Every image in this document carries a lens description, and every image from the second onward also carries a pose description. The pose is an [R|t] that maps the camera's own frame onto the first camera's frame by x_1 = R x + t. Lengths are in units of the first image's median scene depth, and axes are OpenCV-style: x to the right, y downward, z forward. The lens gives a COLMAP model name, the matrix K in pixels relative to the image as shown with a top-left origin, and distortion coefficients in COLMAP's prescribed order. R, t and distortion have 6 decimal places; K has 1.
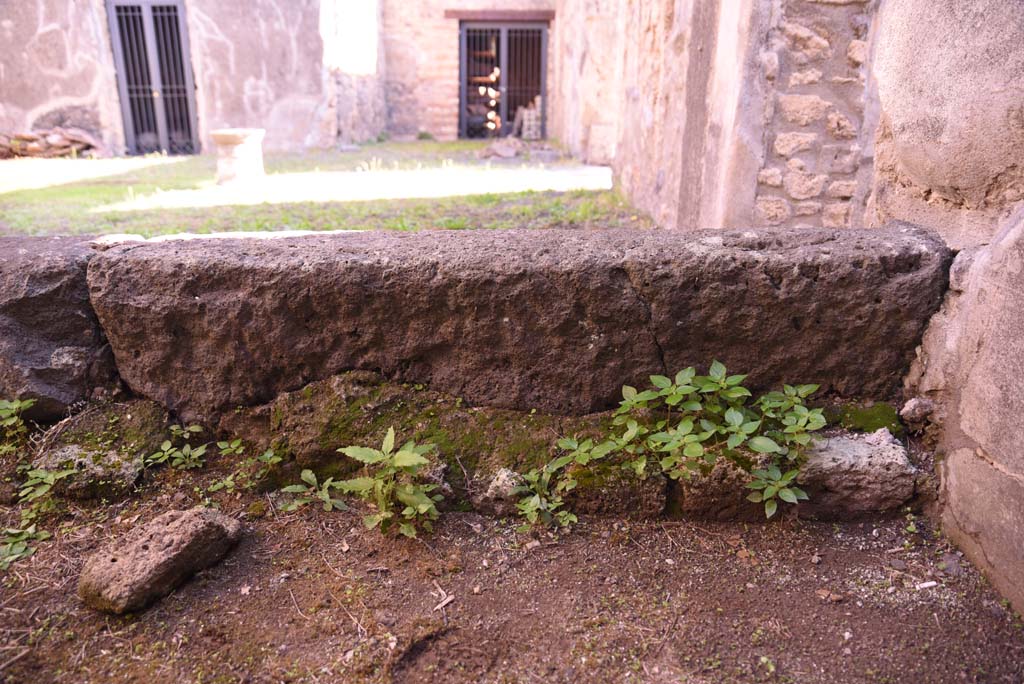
lens RADIAL K [[697.2, 0, 500.9], [0, 697.2, 358.5], [0, 0, 1]] dist [-0.151306, 0.100094]
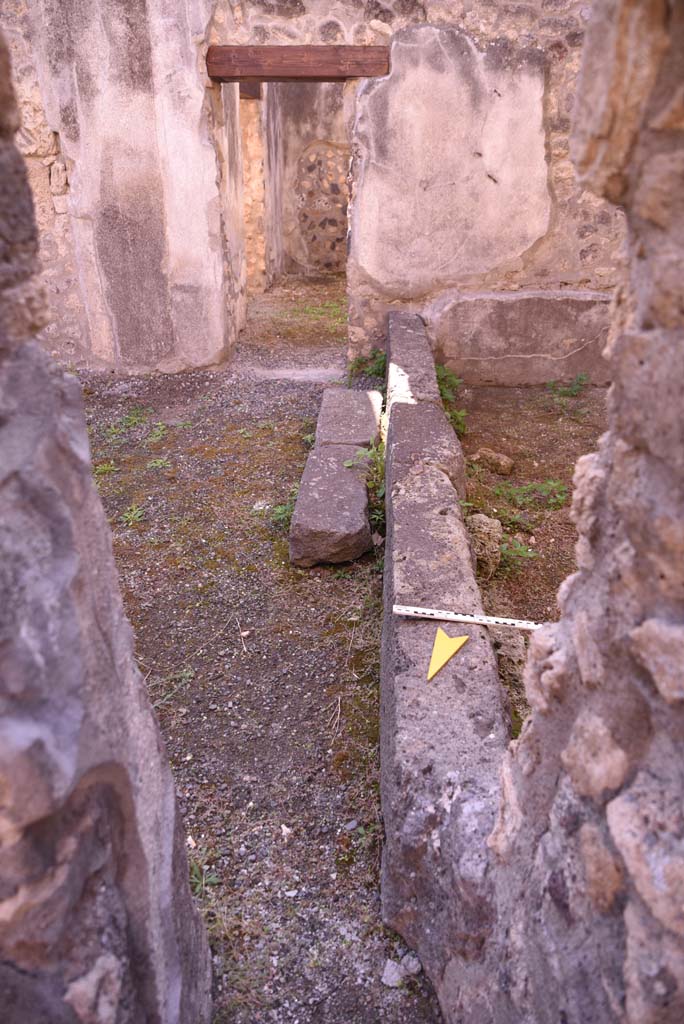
lens RADIAL K [[699.8, 0, 342.0], [0, 699.8, 512.0], [0, 0, 1]] dist [-0.135352, 0.096124]
pose [[0.022076, -0.480793, 0.876556, -3.075899], [0.333515, 0.830087, 0.446905, -1.069994], [-0.942486, 0.282479, 0.178676, 0.994968]]
